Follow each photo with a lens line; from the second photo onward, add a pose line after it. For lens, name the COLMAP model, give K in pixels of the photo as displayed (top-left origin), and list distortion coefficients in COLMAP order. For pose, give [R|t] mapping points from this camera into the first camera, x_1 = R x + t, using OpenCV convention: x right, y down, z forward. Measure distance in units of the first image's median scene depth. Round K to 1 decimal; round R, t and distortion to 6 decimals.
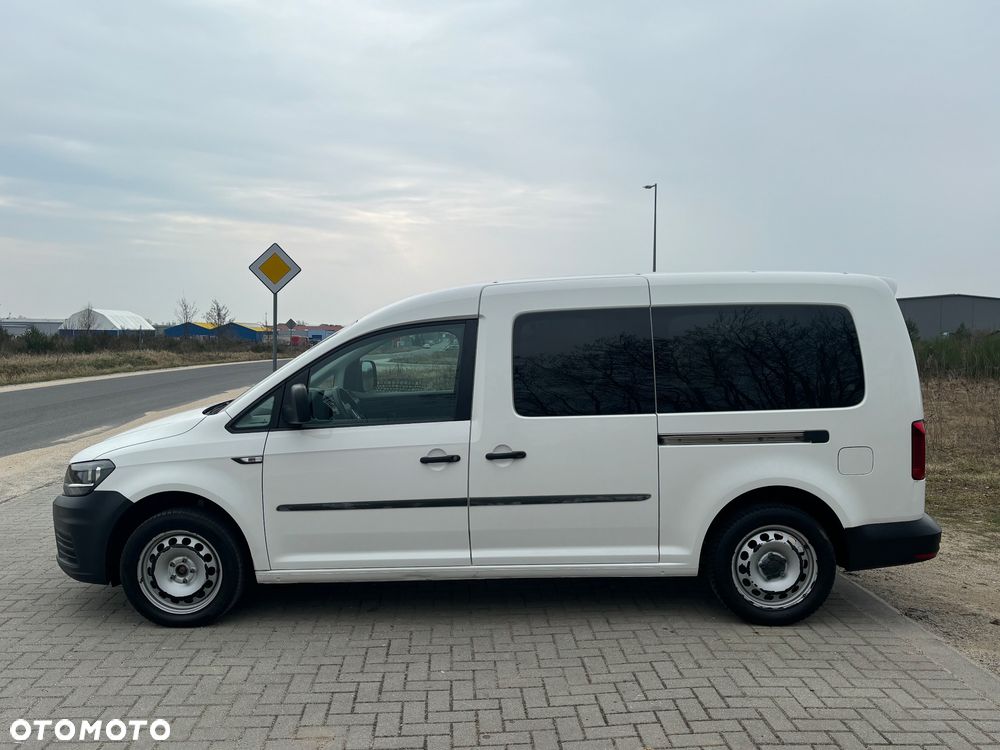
lens RADIAL K [[1150.9, 0, 494.4], [0, 1150.9, 341.3], [0, 0, 1]] dist [0.181607, -0.636215]
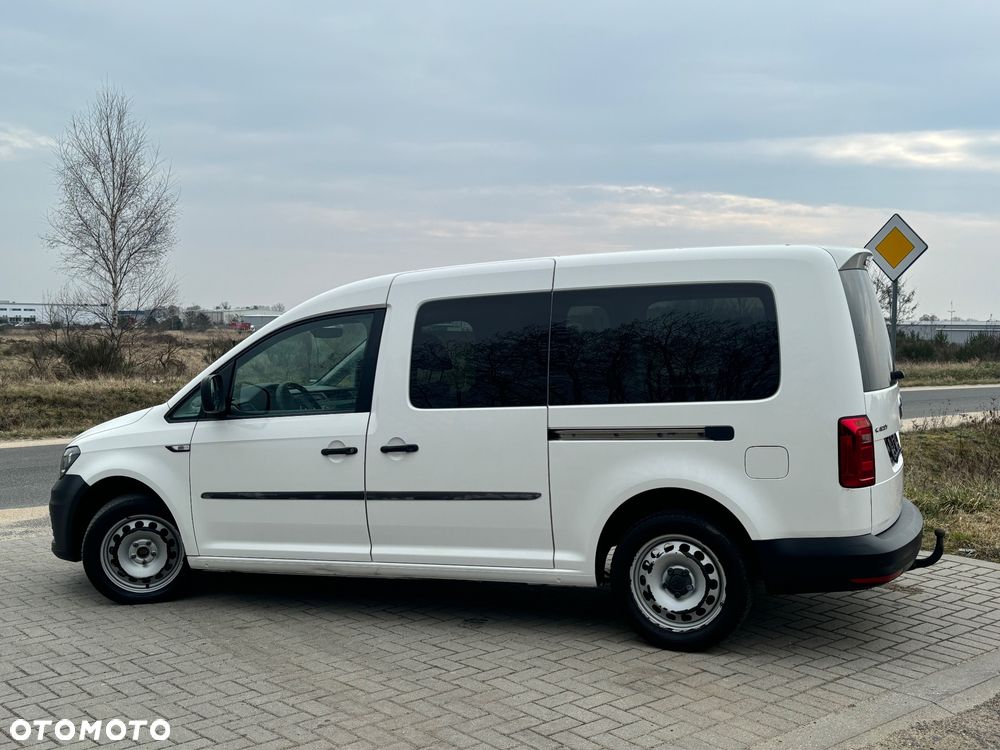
lens RADIAL K [[1150.9, 0, 494.4], [0, 1150.9, 341.3], [0, 0, 1]] dist [0.181607, -0.636215]
pose [[0.934327, -0.013309, -0.356167, 0.426440], [0.004604, 0.999670, -0.025277, 0.033941], [0.356386, 0.021977, 0.934080, 0.123906]]
